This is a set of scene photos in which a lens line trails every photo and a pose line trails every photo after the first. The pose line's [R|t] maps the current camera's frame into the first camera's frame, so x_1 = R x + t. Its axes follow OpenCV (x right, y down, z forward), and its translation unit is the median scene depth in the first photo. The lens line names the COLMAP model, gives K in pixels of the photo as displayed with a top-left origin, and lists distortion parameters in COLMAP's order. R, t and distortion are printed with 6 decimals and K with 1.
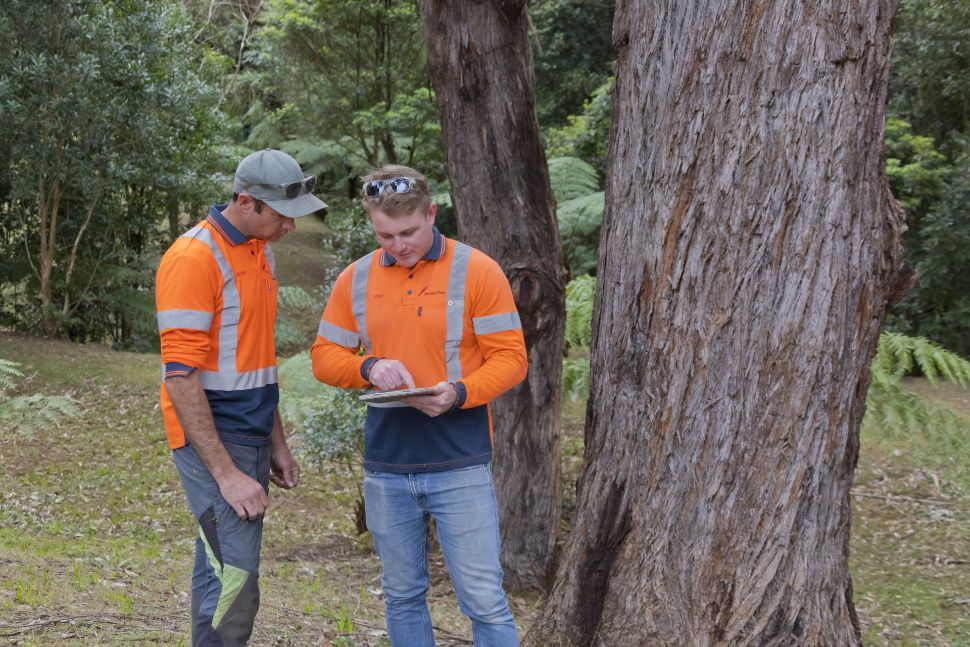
lens RADIAL K [[1771.6, 0, 484.8], [0, 1771.6, 323.4], [0, 0, 1]] dist [0.011817, 0.000000]
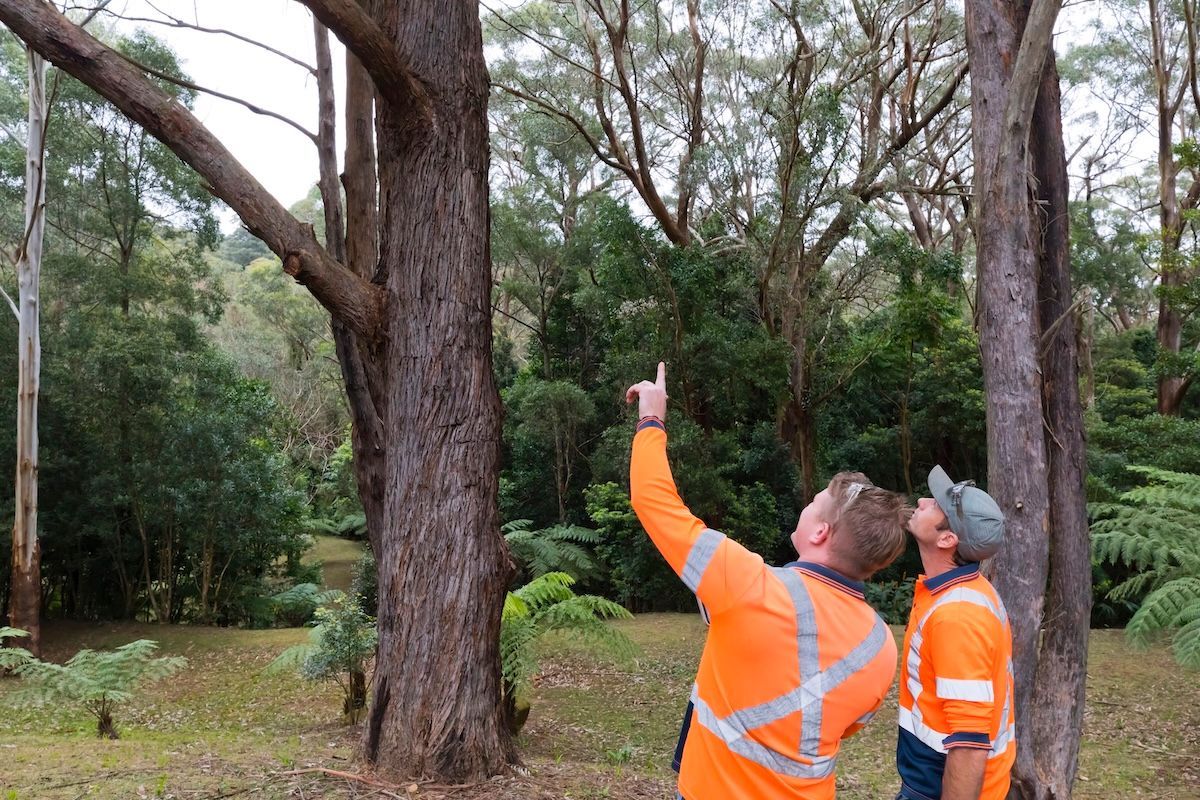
lens RADIAL K [[837.3, 0, 600.5], [0, 837.3, 399.9], [0, 0, 1]] dist [0.034834, 0.001080]
pose [[0.983637, -0.024967, 0.178421, 0.170253], [0.064781, 0.973128, -0.220964, 0.002645], [-0.168110, 0.228907, 0.958823, -0.151484]]
